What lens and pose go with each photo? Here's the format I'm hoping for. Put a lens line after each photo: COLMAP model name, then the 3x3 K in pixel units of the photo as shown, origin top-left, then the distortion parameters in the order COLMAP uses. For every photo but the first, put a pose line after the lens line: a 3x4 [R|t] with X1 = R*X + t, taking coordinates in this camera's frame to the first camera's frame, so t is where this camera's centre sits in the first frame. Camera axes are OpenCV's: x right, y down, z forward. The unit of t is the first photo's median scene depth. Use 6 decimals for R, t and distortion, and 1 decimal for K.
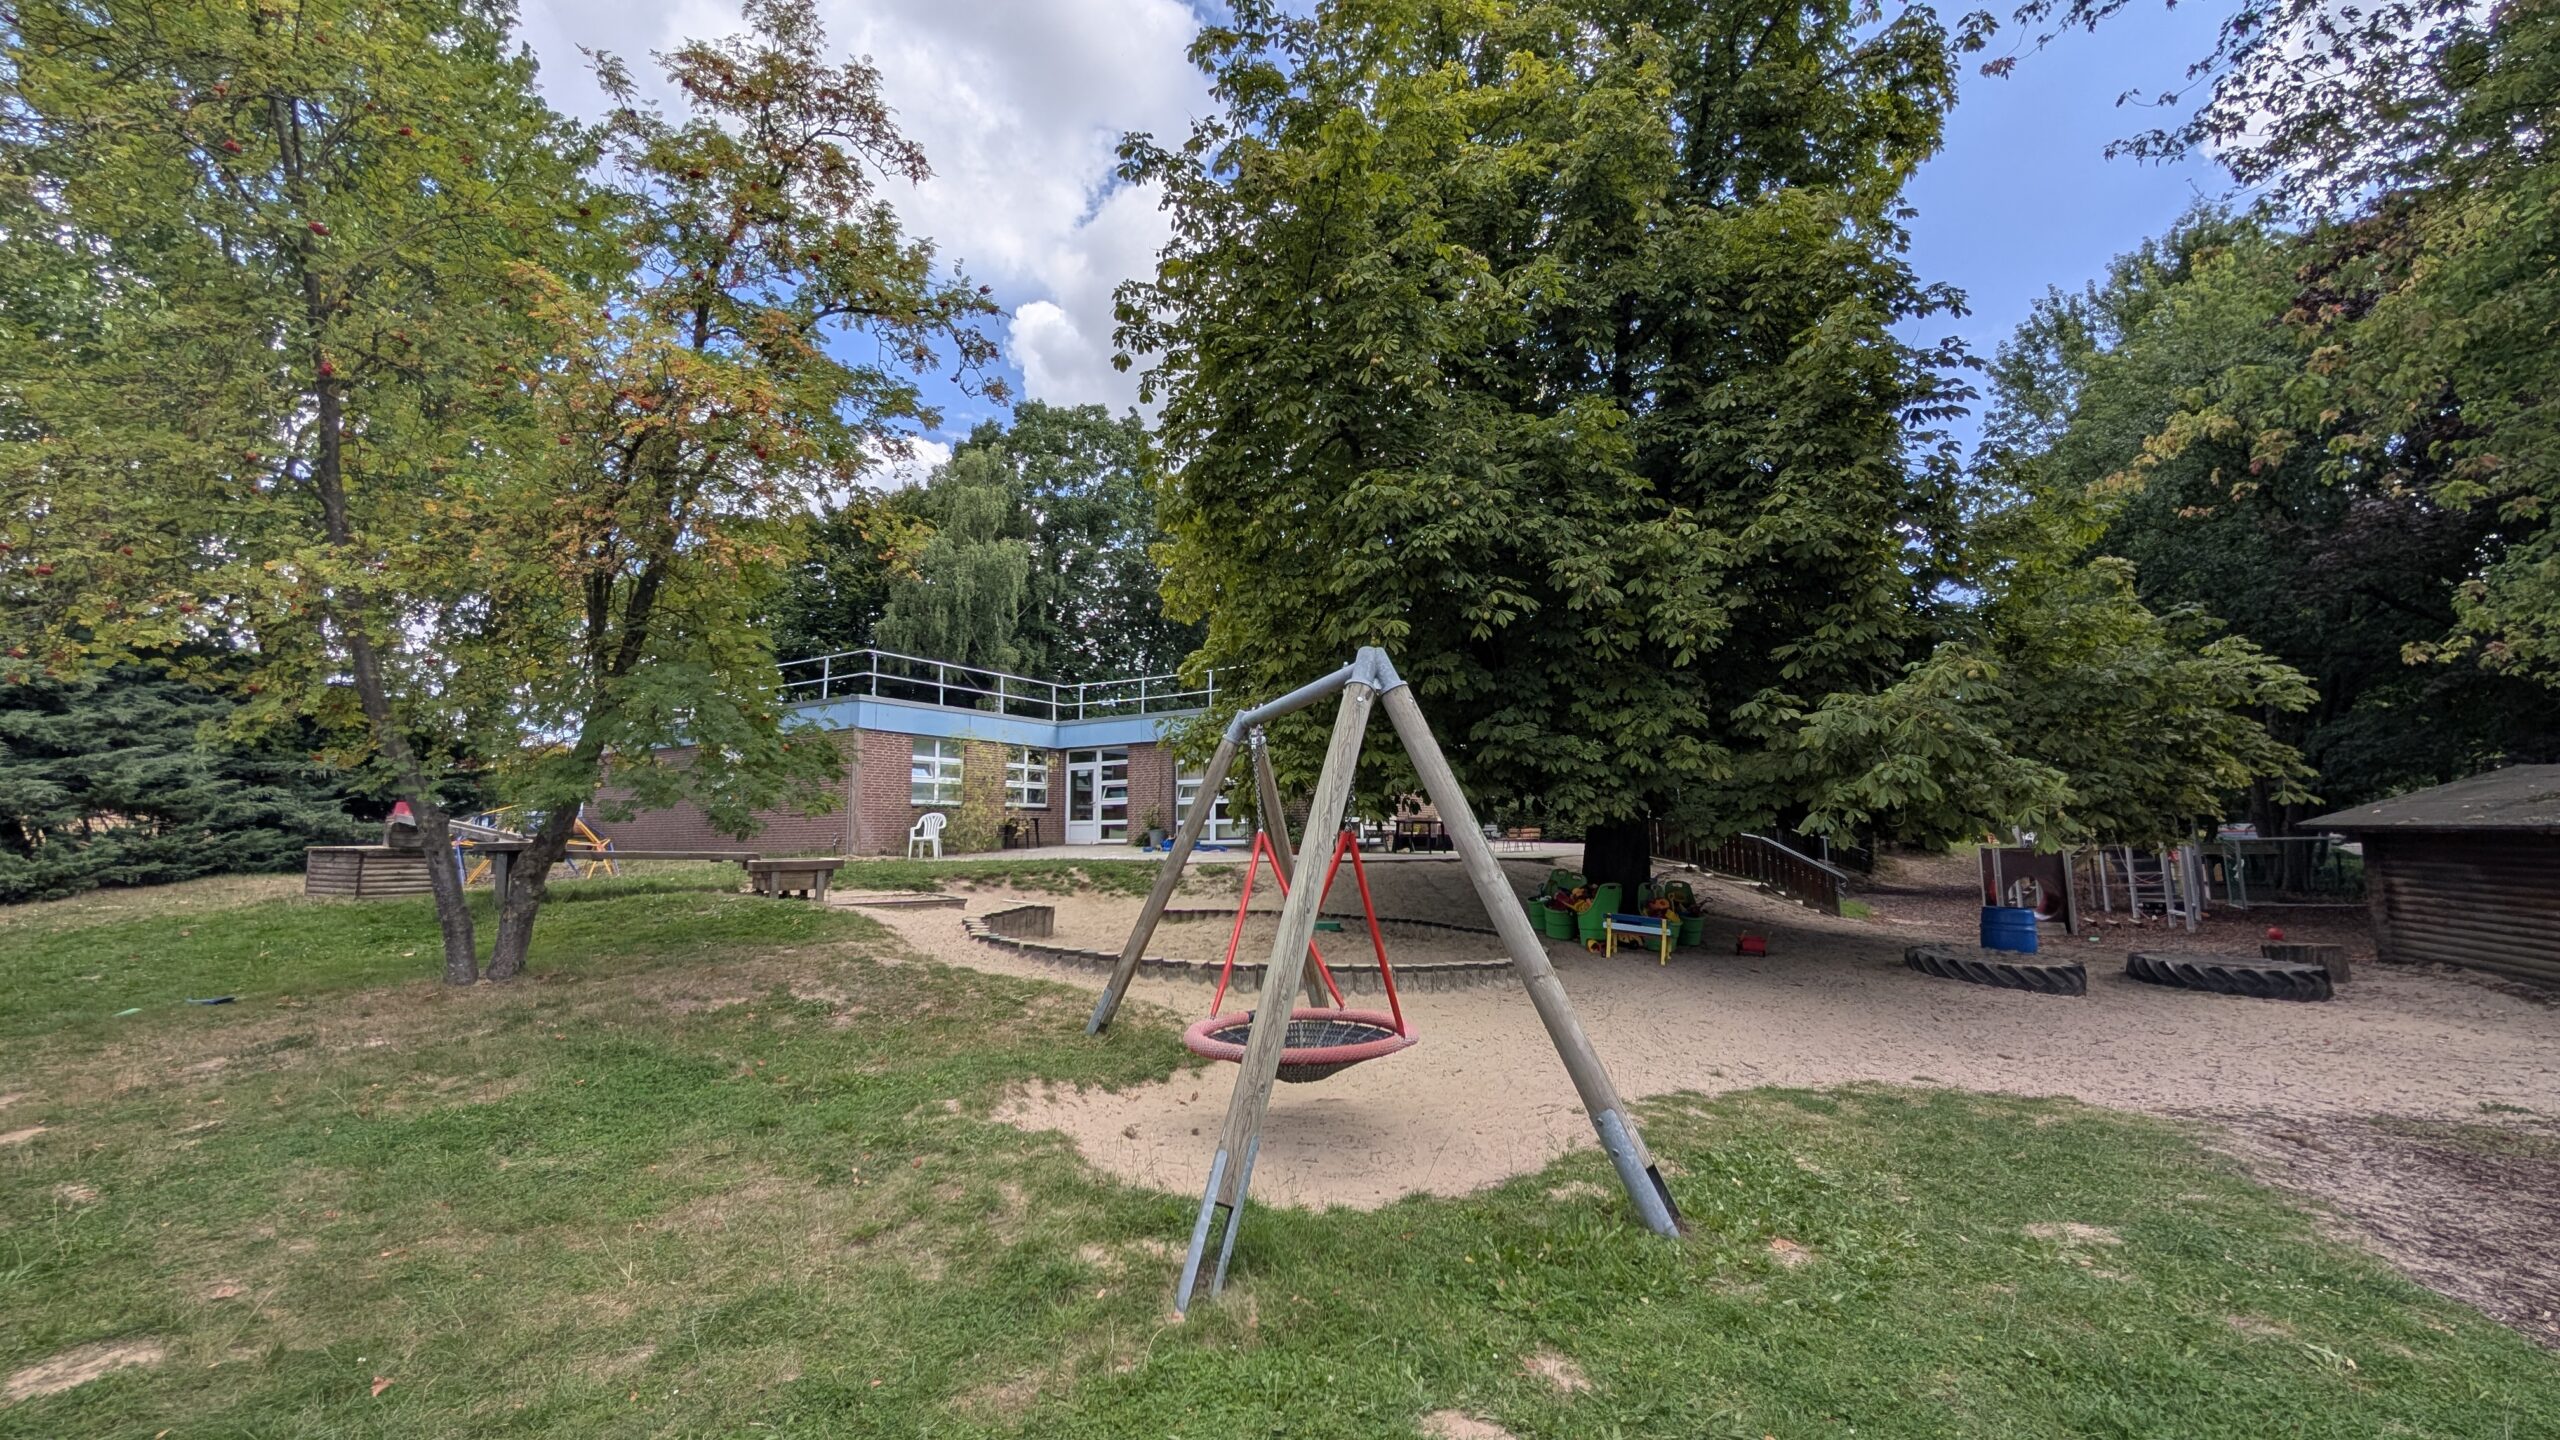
lens RADIAL K [[963.1, 0, 1280.0], [0, 963.1, 720.0], [0, 0, 1]] dist [-0.018270, 0.006091]
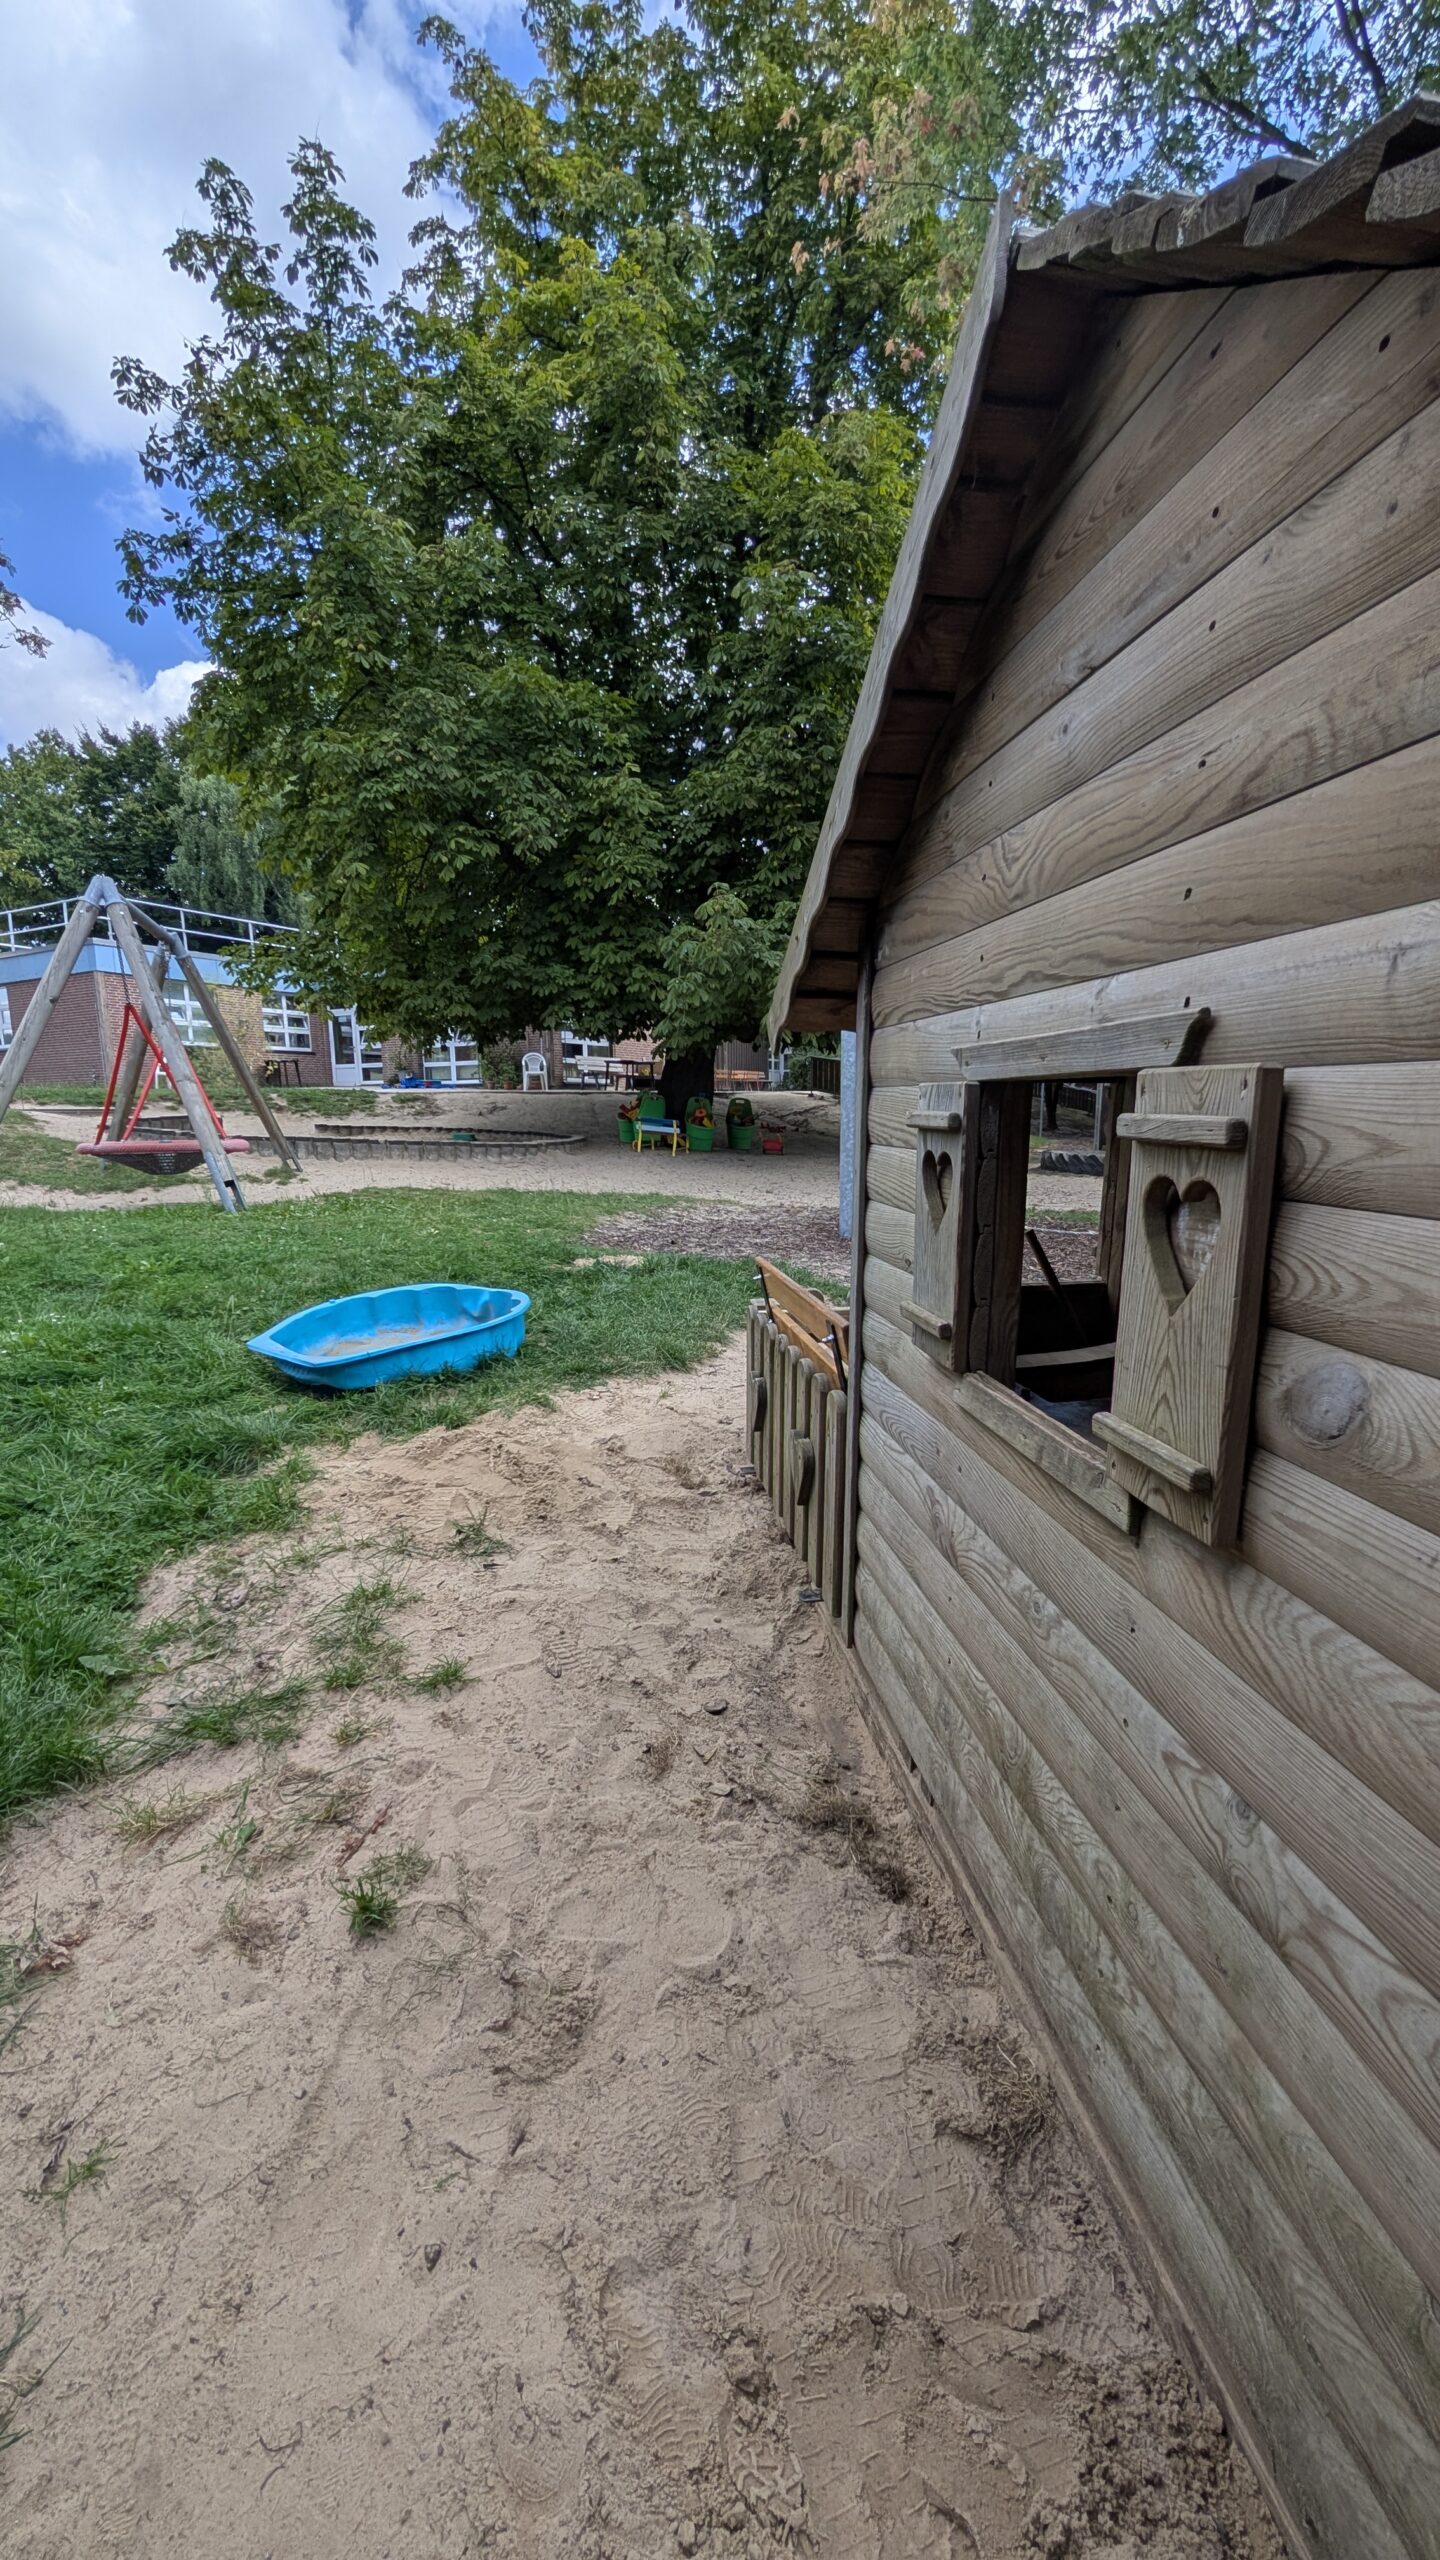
lens RADIAL K [[963.1, 0, 720.0], [0, 963.1, 1280.0], [0, 0, 1]] dist [-0.018270, 0.006091]
pose [[0.999586, 0.000559, 0.028772, 0.283037], [-0.008996, 0.955776, 0.293958, 0.022674], [-0.027335, -0.294095, 0.955385, -0.183774]]
